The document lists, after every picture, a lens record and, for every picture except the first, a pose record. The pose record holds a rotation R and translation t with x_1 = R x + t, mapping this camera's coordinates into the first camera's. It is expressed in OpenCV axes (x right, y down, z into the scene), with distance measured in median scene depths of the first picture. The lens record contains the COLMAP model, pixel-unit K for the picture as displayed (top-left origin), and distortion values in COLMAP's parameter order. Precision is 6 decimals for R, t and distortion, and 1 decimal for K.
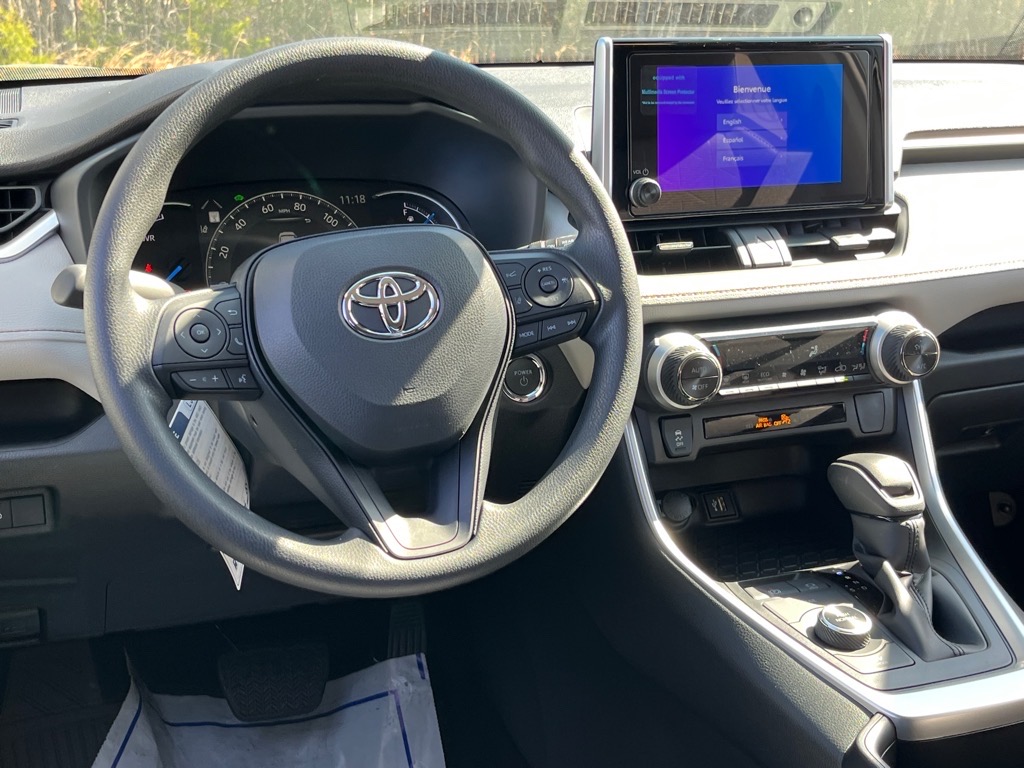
lens RADIAL K [[1328.6, 0, 512.0], [0, 1328.6, 384.0], [0, 0, 1]] dist [0.049784, -0.008372]
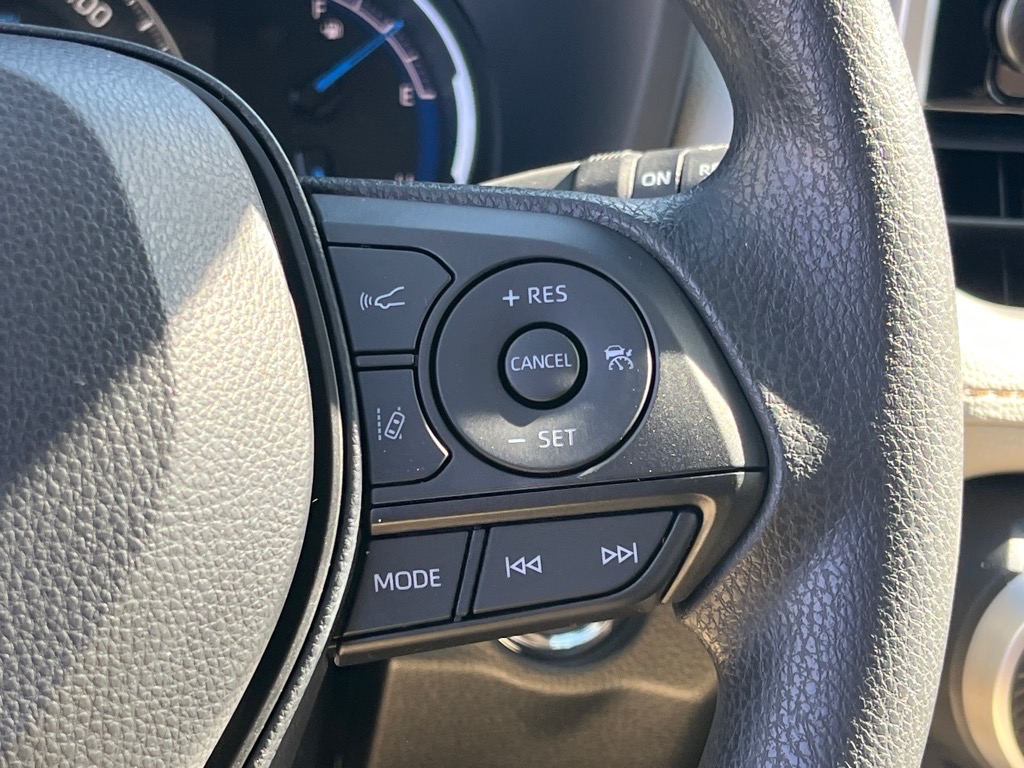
lens RADIAL K [[1841.7, 0, 512.0], [0, 1841.7, 384.0], [0, 0, 1]] dist [0.052410, -0.102579]
pose [[0.977810, 0.141630, -0.154363, 0.056900], [-0.133684, 0.989161, 0.060744, -0.072867], [0.161293, -0.038761, 0.986145, 0.564863]]
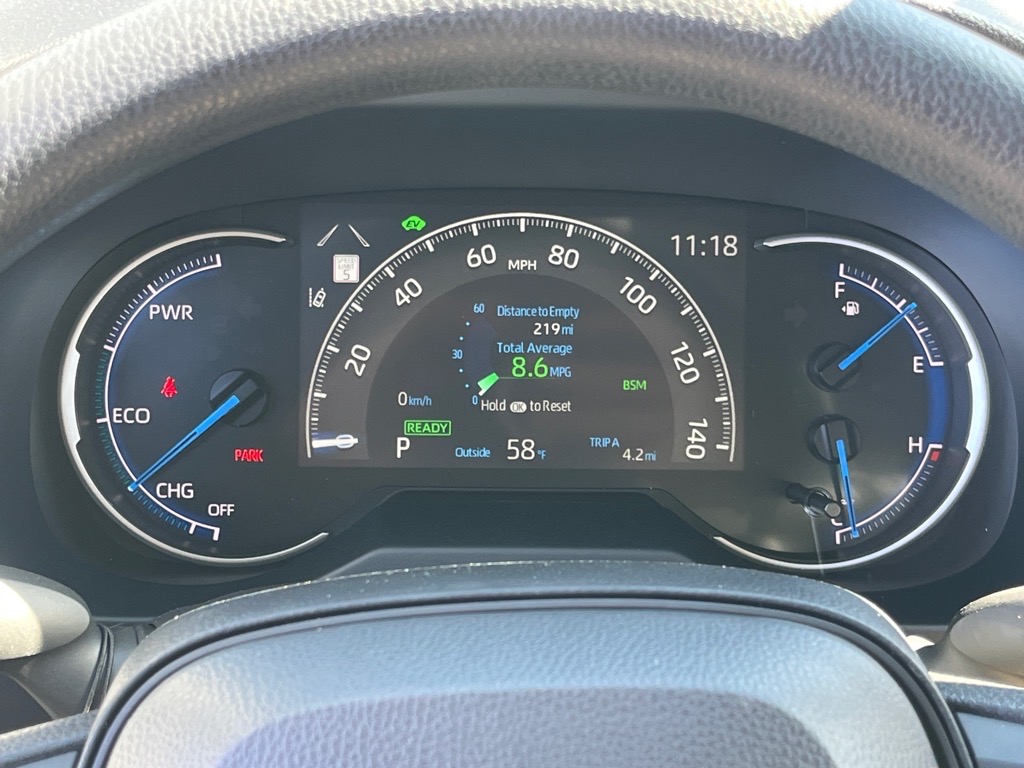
lens RADIAL K [[1841.7, 0, 512.0], [0, 1841.7, 384.0], [0, 0, 1]] dist [0.052410, -0.102579]
pose [[0.933524, 0.150974, -0.325177, 0.008072], [-0.110550, 0.984032, 0.139502, -0.173741], [0.341046, -0.094280, 0.935307, 0.496463]]
